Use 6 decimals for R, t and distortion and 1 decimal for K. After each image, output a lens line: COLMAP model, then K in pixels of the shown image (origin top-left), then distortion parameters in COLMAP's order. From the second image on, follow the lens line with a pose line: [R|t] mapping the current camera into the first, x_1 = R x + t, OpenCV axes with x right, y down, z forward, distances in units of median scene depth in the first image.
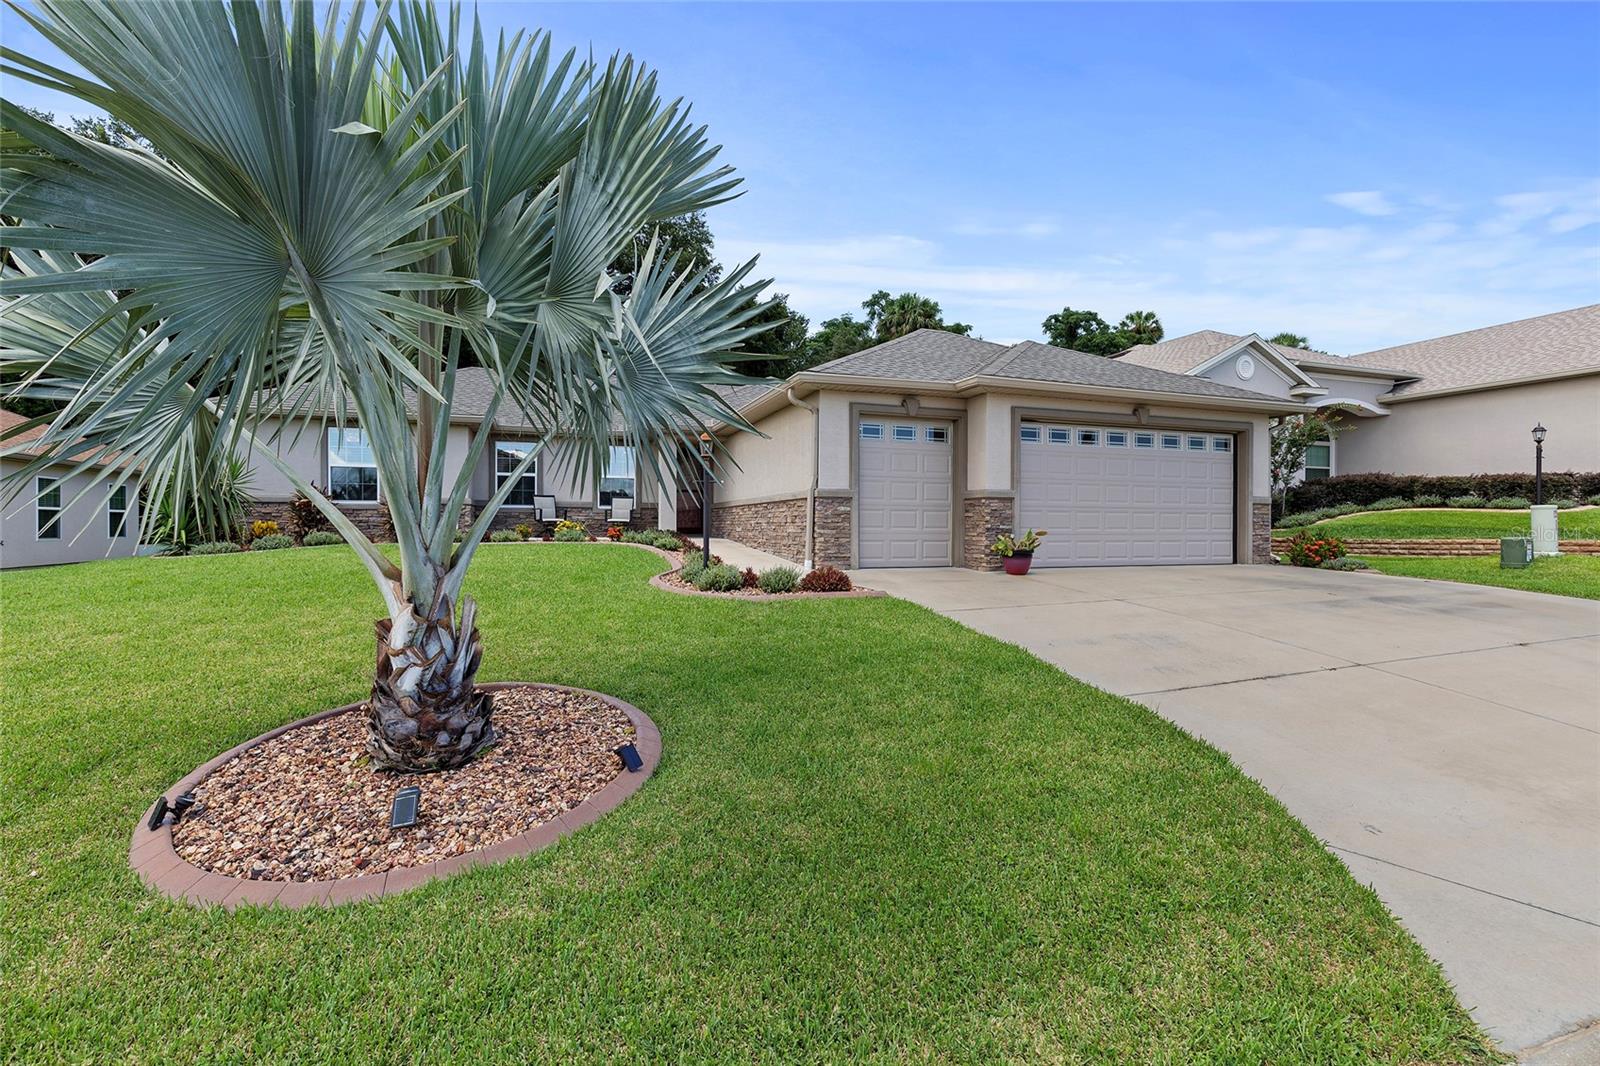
lens RADIAL K [[718.4, 0, 797.3], [0, 718.4, 526.4], [0, 0, 1]] dist [0.003186, -0.004281]
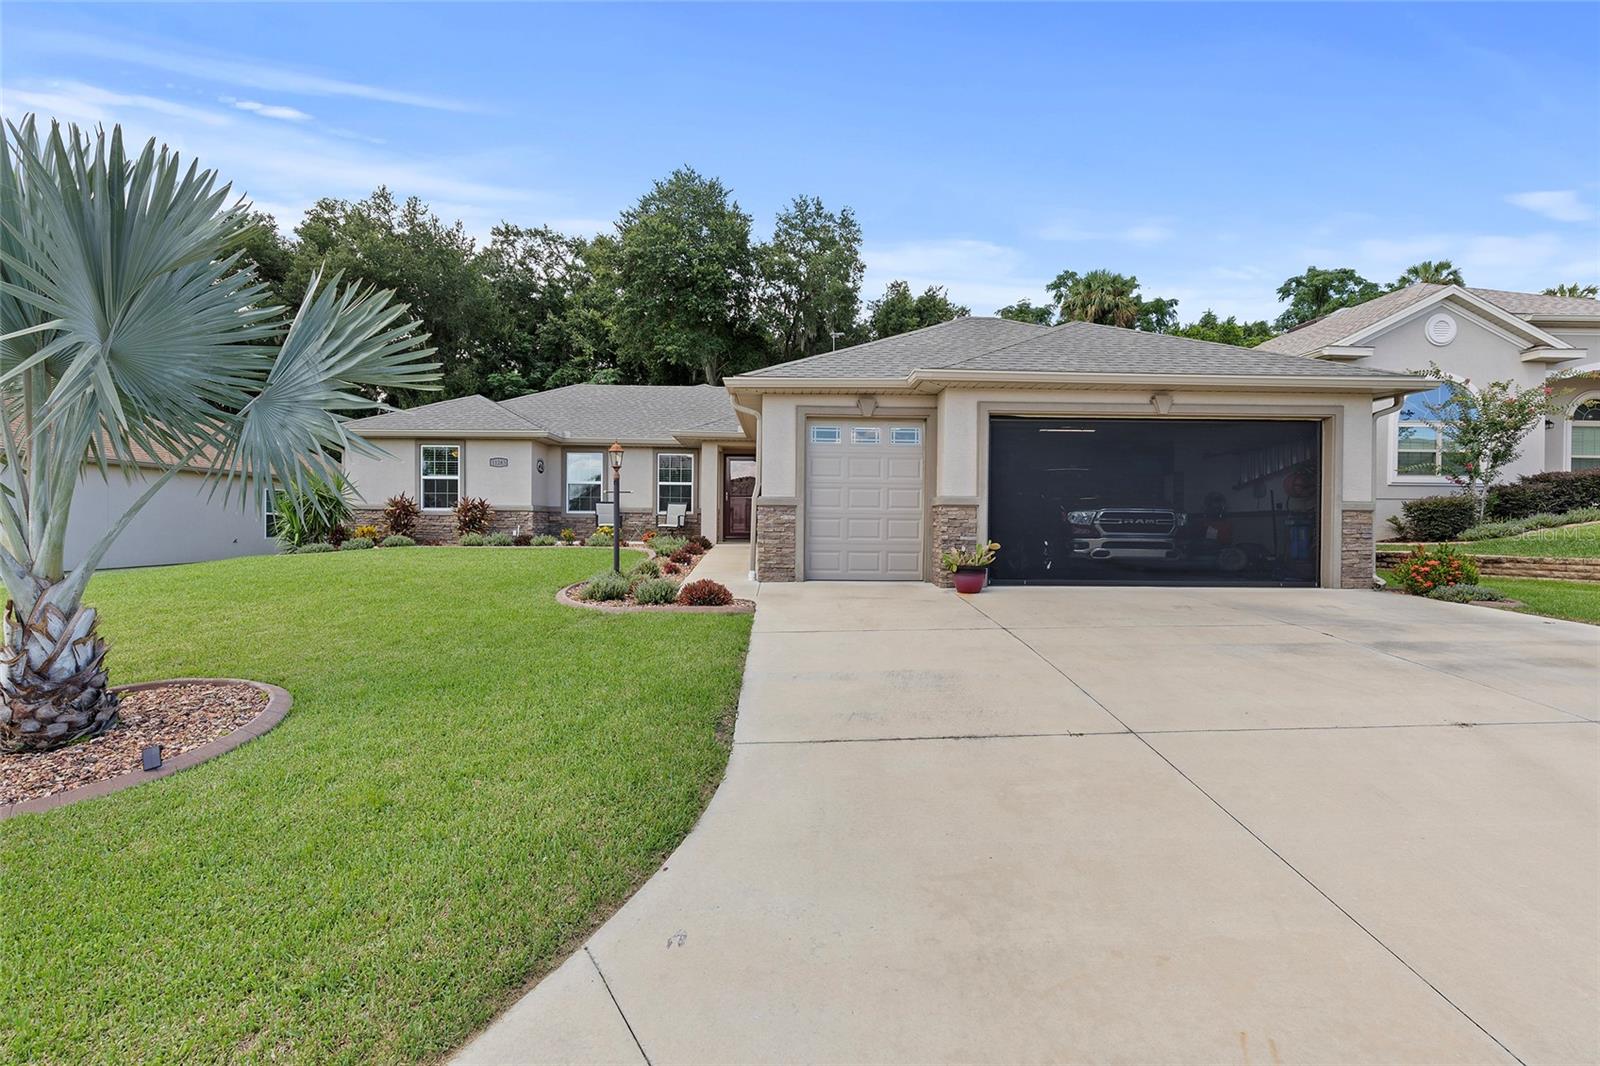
lens RADIAL K [[725.5, 0, 797.2], [0, 725.5, 532.6], [0, 0, 1]] dist [0.003700, -0.000055]
pose [[0.951544, 0.008458, -0.307396, 0.316721], [-0.005752, 0.999936, 0.009709, -0.012017], [0.307458, -0.007470, 0.951532, 0.074316]]
